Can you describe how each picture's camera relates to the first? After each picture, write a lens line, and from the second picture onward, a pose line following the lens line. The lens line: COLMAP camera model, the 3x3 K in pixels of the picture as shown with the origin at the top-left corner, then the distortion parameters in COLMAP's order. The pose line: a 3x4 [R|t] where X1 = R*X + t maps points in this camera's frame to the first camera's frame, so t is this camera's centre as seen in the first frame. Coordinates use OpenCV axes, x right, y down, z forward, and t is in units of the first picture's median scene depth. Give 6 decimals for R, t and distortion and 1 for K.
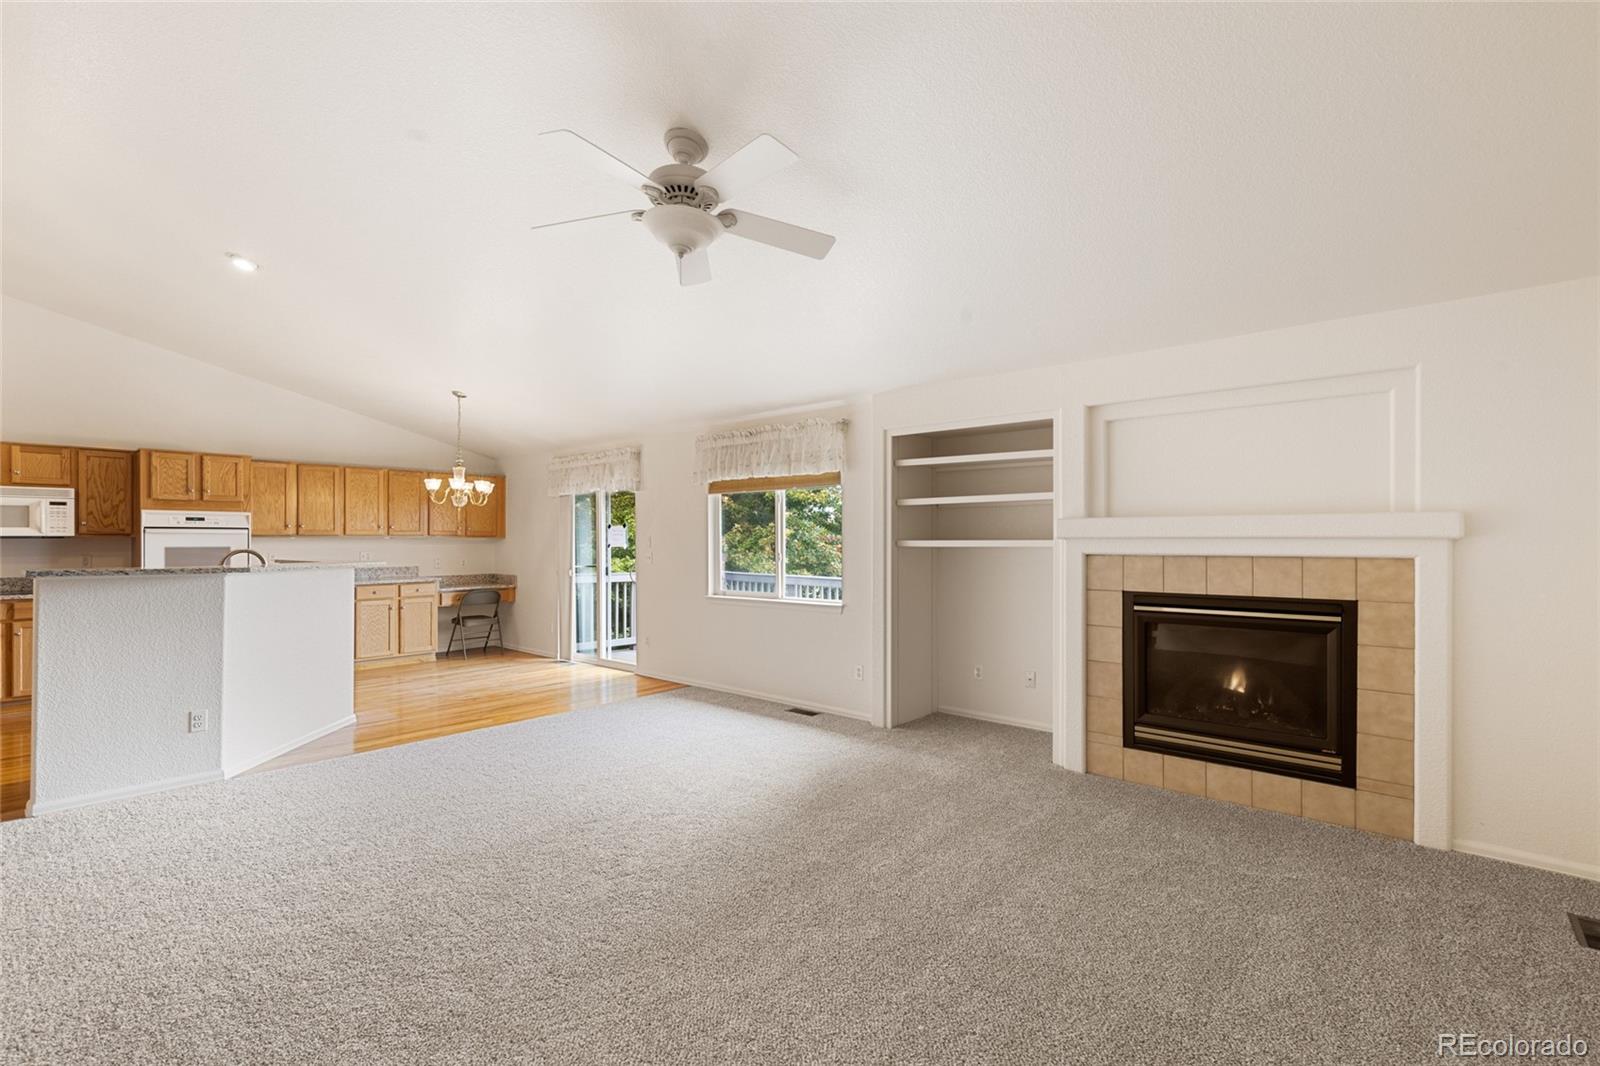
lens RADIAL K [[720.8, 0, 794.1], [0, 720.8, 539.3], [0, 0, 1]] dist [0.003860, 0.001081]
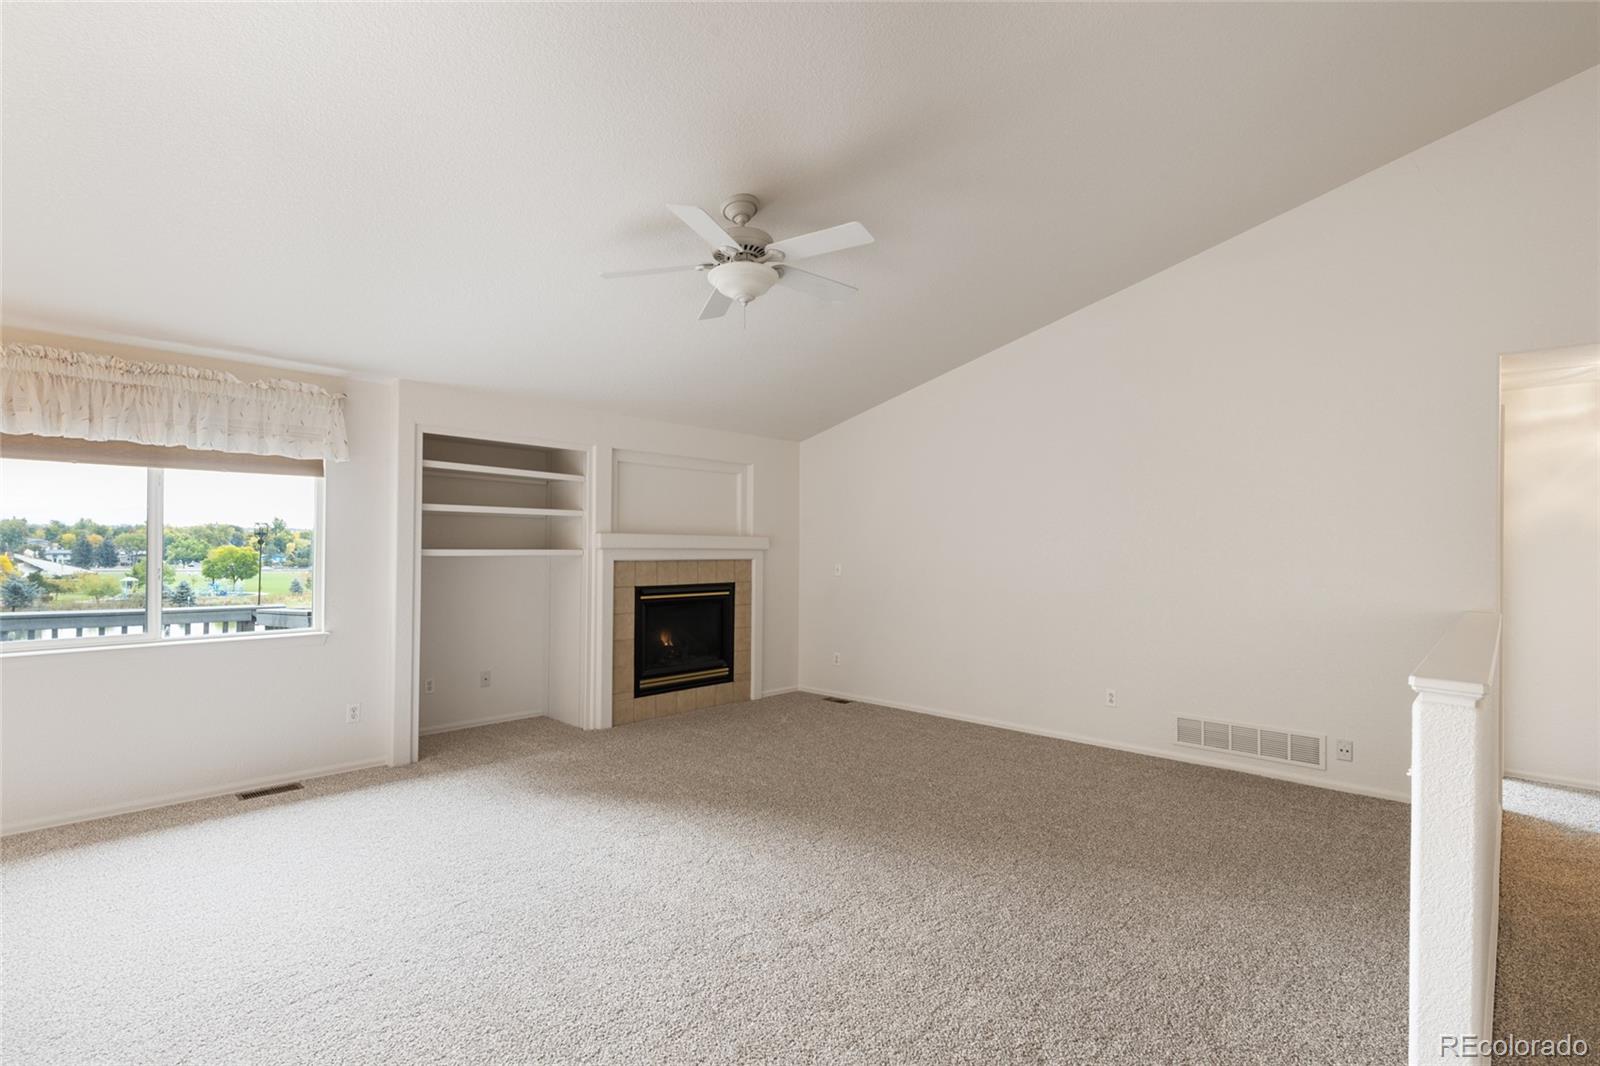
lens RADIAL K [[720.8, 0, 801.0], [0, 720.8, 538.3], [0, 0, 1]] dist [0.003860, 0.001081]
pose [[0.042109, 0.016572, 0.998976, -0.623844], [-0.006476, 0.999846, -0.016313, -0.000721], [-0.999092, -0.005783, 0.042210, 0.415375]]
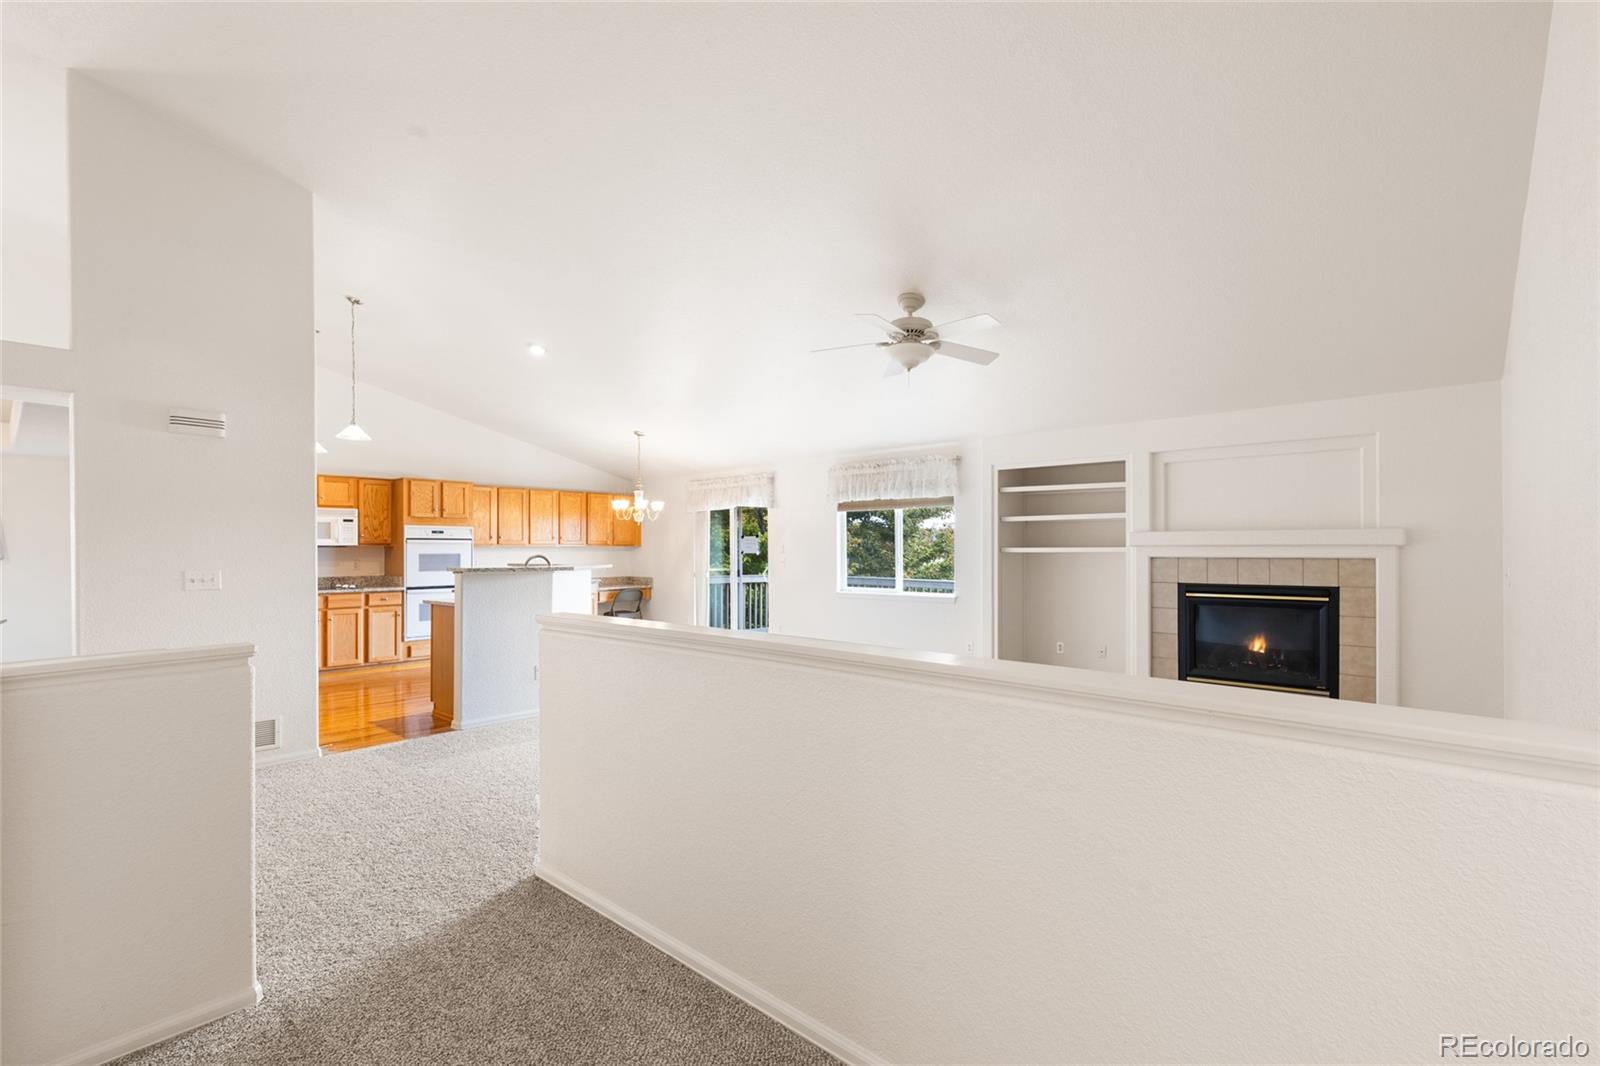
lens RADIAL K [[720.8, 0, 796.9], [0, 720.8, 542.9], [0, 0, 1]] dist [0.003860, 0.001081]
pose [[0.999933, -0.001607, -0.011478, -0.188858], [0.001537, 0.999980, -0.006090, 0.000185], [0.011487, 0.006072, 0.999916, -0.293625]]
